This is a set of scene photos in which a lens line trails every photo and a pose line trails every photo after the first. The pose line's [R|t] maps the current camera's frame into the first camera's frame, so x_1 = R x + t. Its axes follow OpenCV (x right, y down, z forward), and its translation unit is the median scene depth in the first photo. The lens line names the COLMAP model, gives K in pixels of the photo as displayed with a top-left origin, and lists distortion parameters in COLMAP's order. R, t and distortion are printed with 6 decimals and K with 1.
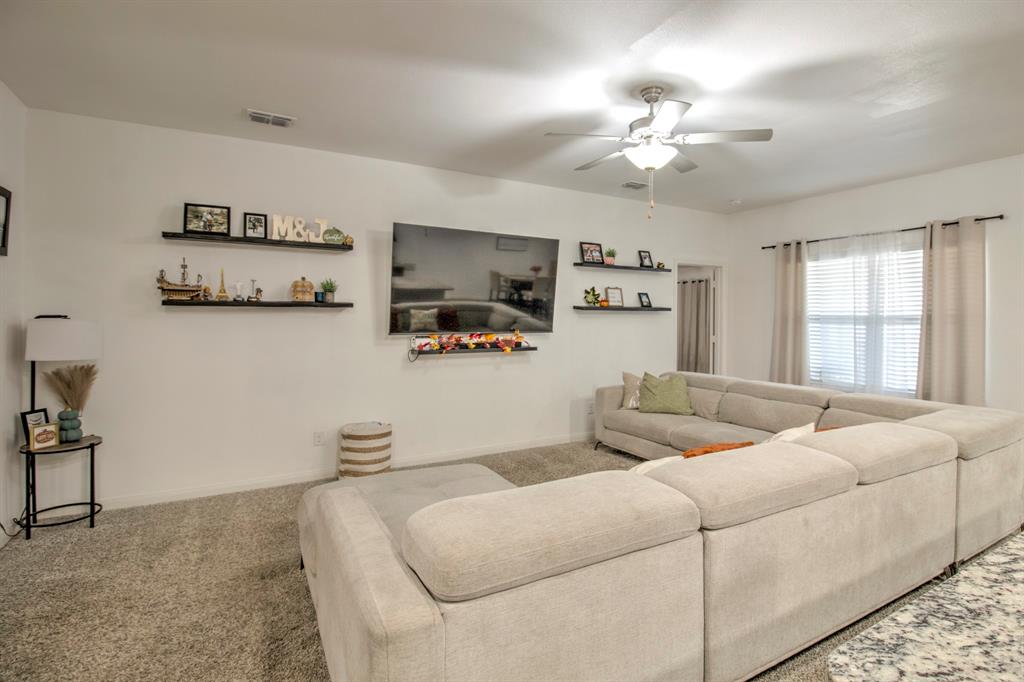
lens RADIAL K [[481.6, 0, 517.5], [0, 481.6, 323.7], [0, 0, 1]] dist [0.001616, -0.014312]
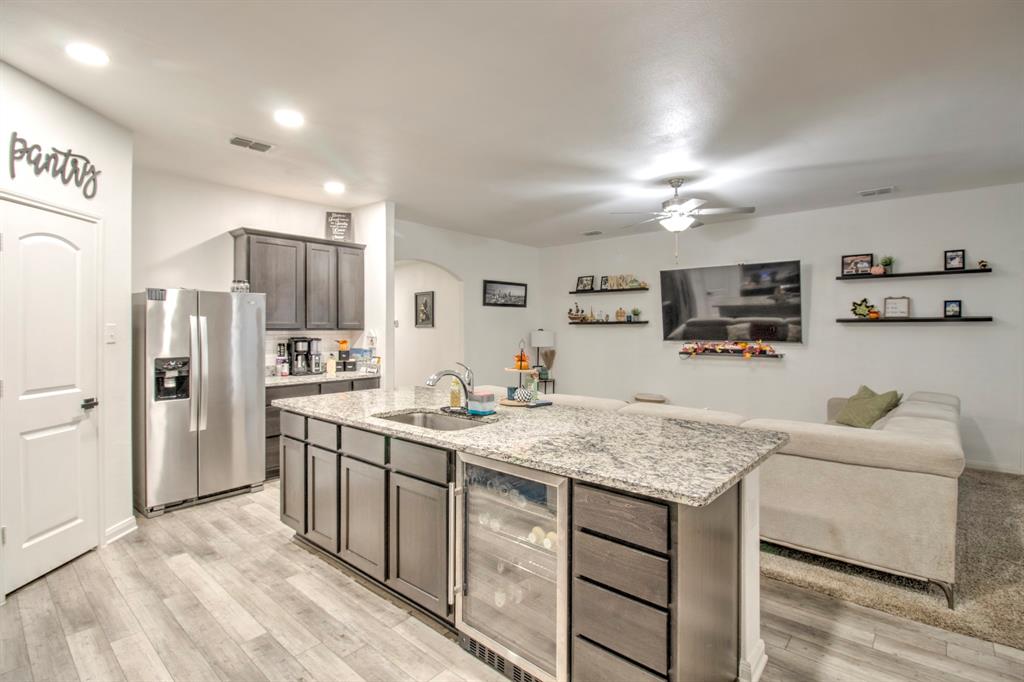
lens RADIAL K [[487.9, 0, 521.2], [0, 487.9, 329.2], [0, 0, 1]] dist [-0.000140, -0.012472]
pose [[0.334868, -0.001369, -0.942264, 1.006921], [-0.010470, 0.999932, -0.005174, -0.001804], [0.942207, 0.011599, 0.334831, 0.015848]]
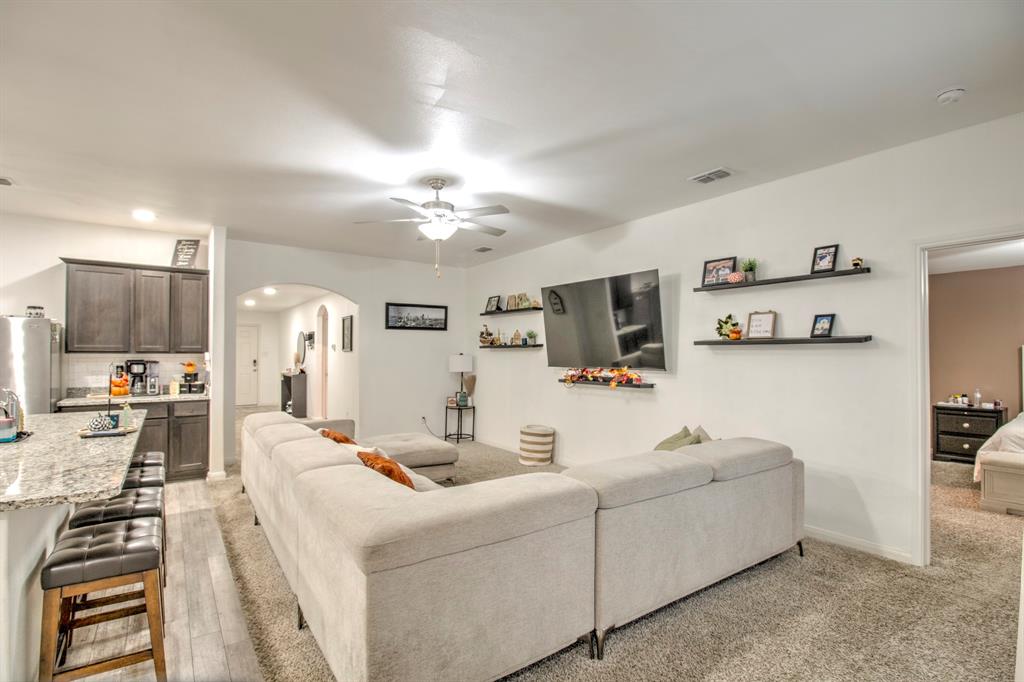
lens RADIAL K [[477.3, 0, 519.2], [0, 477.3, 346.0], [0, 0, 1]] dist [0.000726, -0.011612]
pose [[0.116656, -0.017882, -0.993011, 1.026011], [-0.013935, 0.999710, -0.019640, -0.007745], [0.993075, 0.016129, 0.116373, 0.685377]]
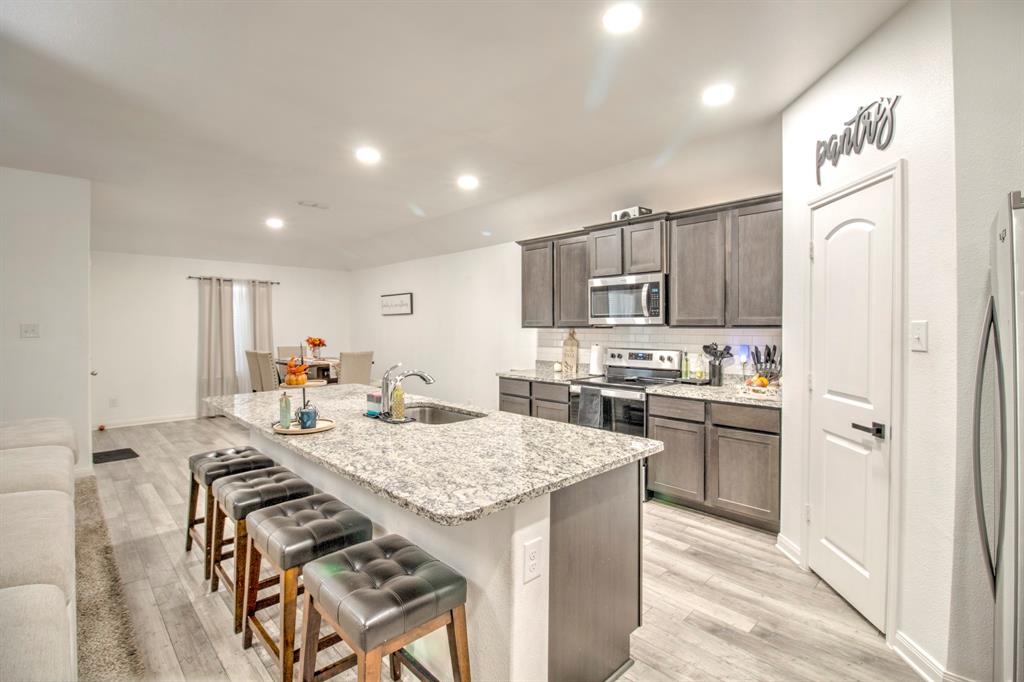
lens RADIAL K [[479.5, 0, 524.2], [0, 479.5, 327.4], [0, 0, 1]] dist [-0.000880, -0.011665]
pose [[-0.264794, -0.004976, 0.964292, -0.166705], [0.012456, 0.999886, 0.008580, -0.008828], [-0.964224, 0.014283, -0.264702, 0.149154]]
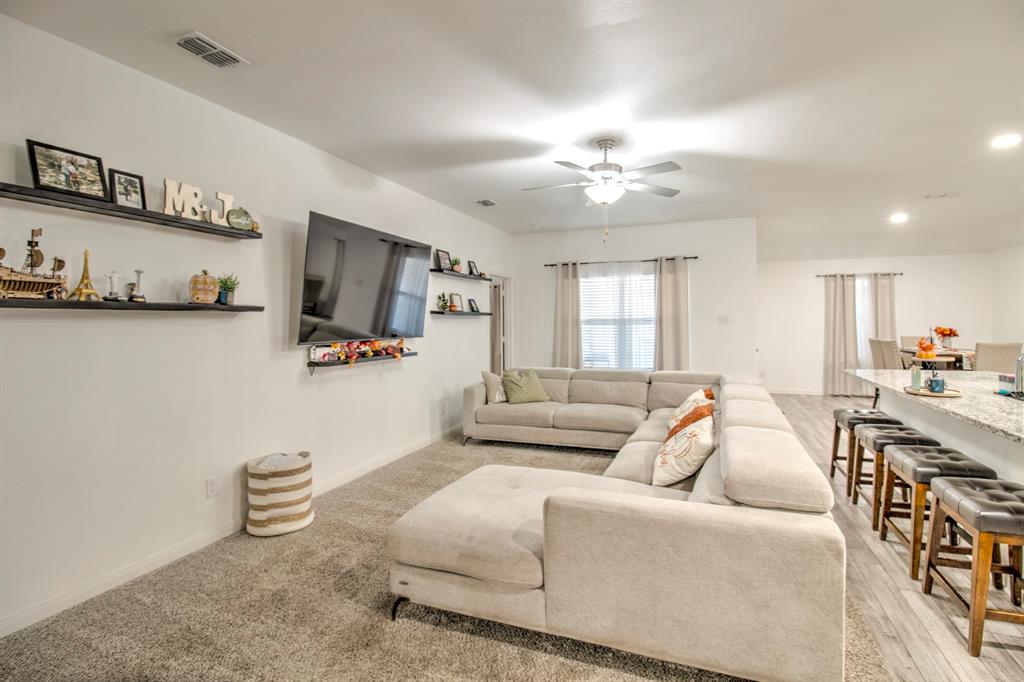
lens RADIAL K [[479.5, 0, 524.2], [0, 479.5, 327.4], [0, 0, 1]] dist [-0.000880, -0.011665]
pose [[0.763160, -0.017842, 0.645963, -0.448868], [0.018913, 0.999807, 0.005271, -0.003650], [-0.645933, 0.008194, 0.763350, 0.106540]]
